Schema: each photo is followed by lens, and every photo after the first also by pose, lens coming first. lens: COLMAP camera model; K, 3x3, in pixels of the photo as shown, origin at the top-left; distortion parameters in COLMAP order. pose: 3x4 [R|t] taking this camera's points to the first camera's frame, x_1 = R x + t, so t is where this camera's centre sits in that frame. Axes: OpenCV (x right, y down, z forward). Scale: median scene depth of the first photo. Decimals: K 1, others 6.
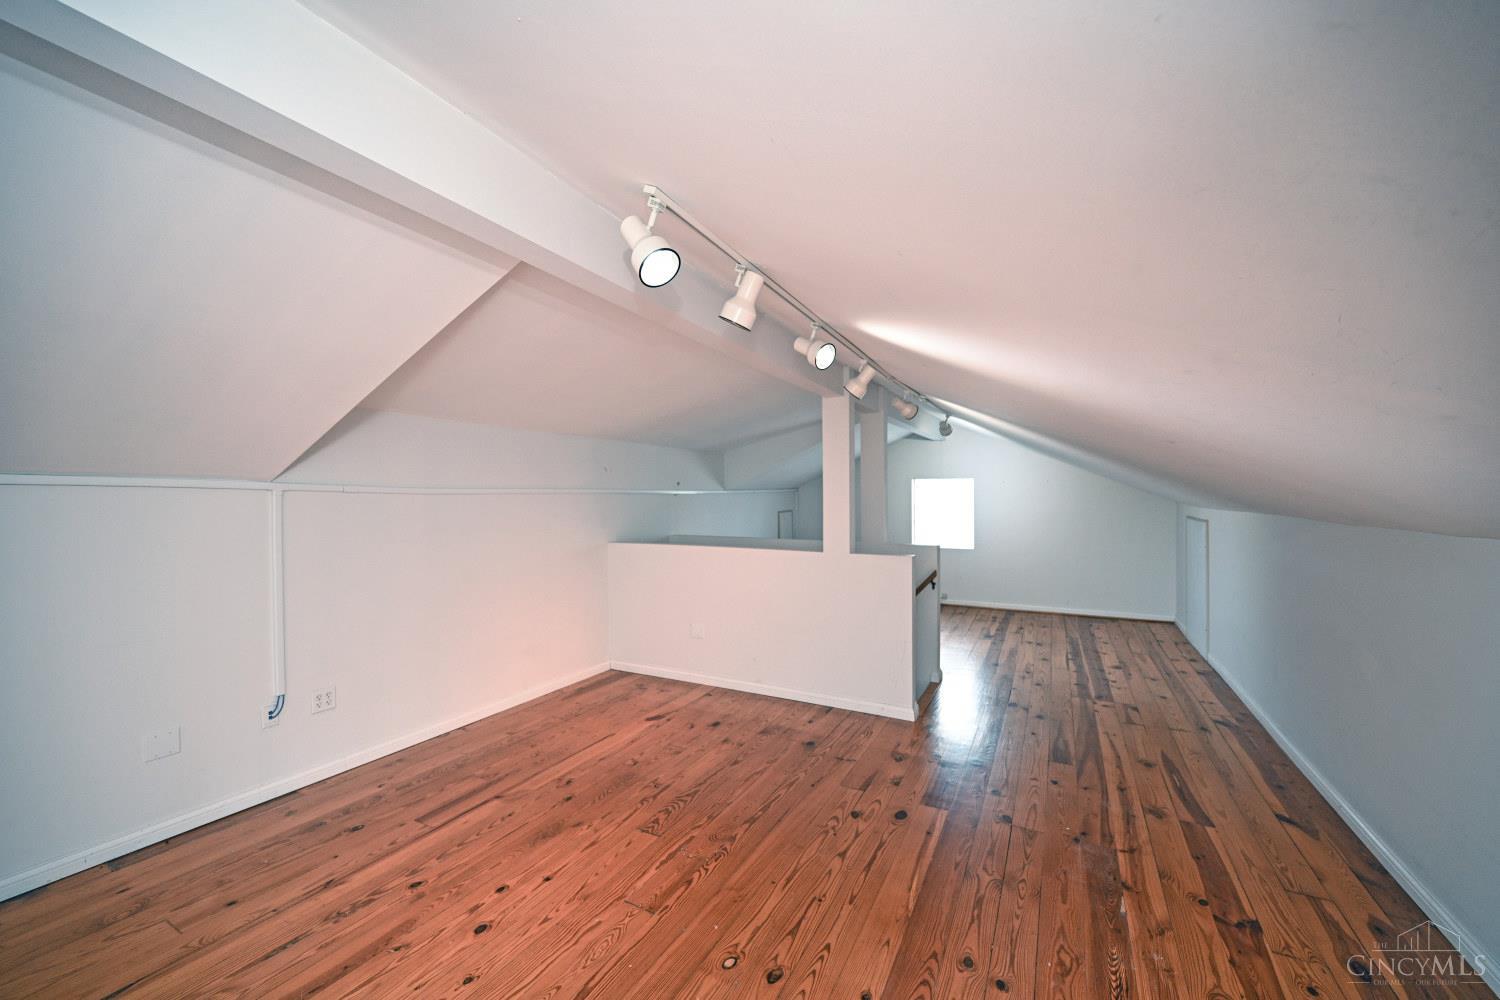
lens RADIAL K [[592.5, 0, 757.8], [0, 592.5, 493.4], [0, 0, 1]] dist [0.001154, -0.000253]
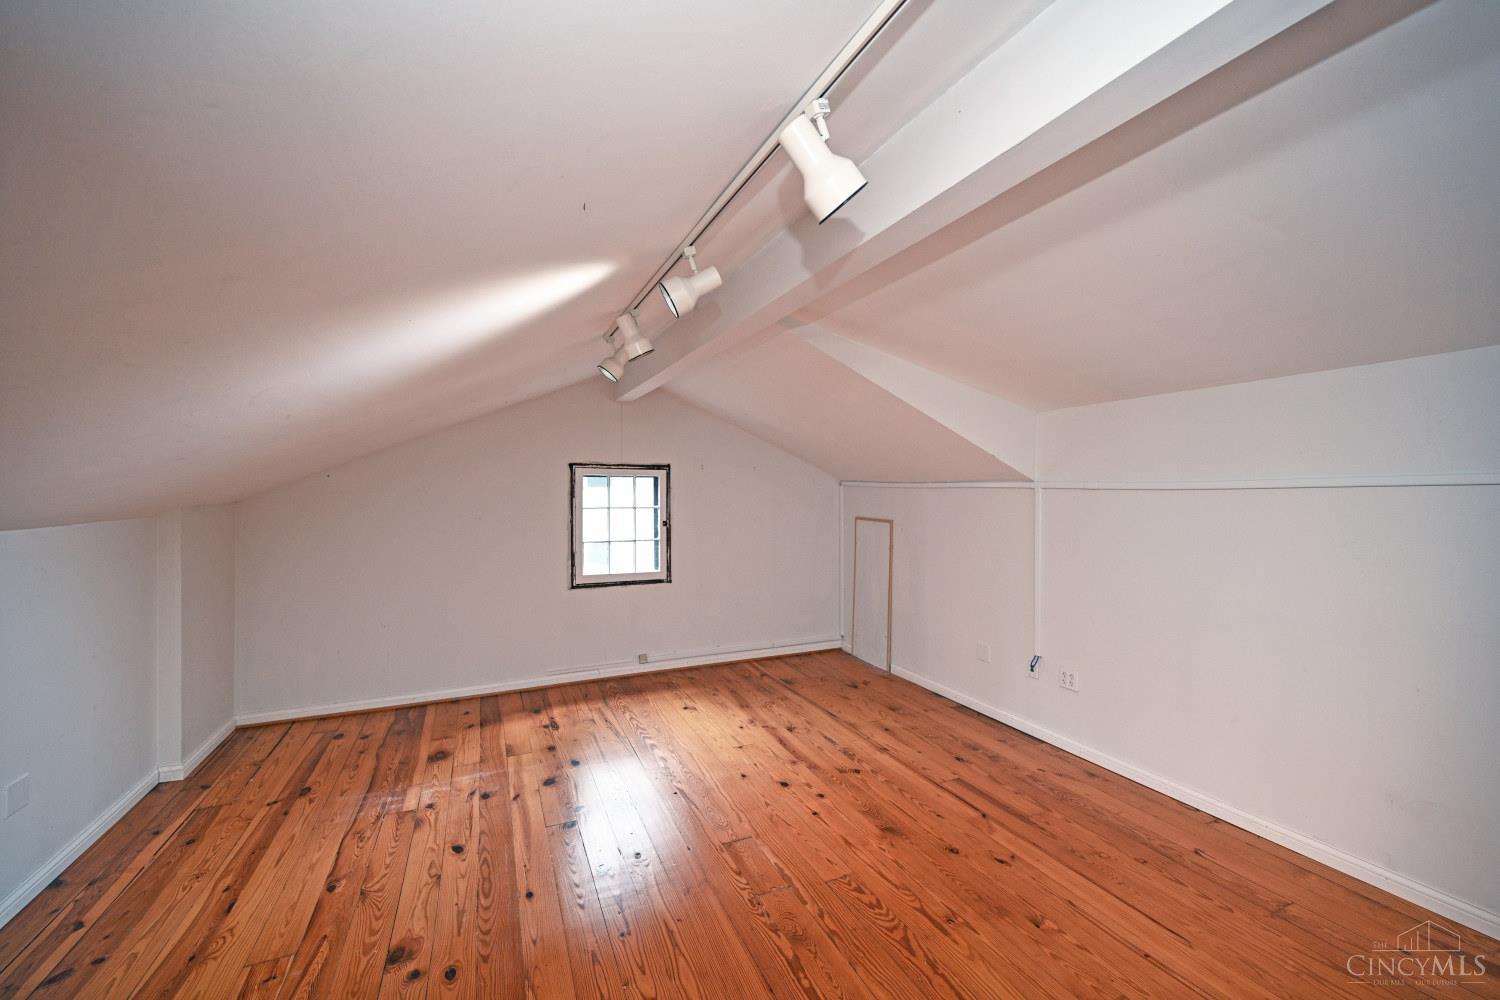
lens RADIAL K [[592.5, 0, 744.8], [0, 592.5, 496.3], [0, 0, 1]] dist [0.001154, -0.000253]
pose [[-0.630597, 0.004120, -0.776100, 0.576951], [0.007888, 0.999968, -0.001101, 0.007592], [0.776070, -0.006816, -0.630609, 1.434964]]
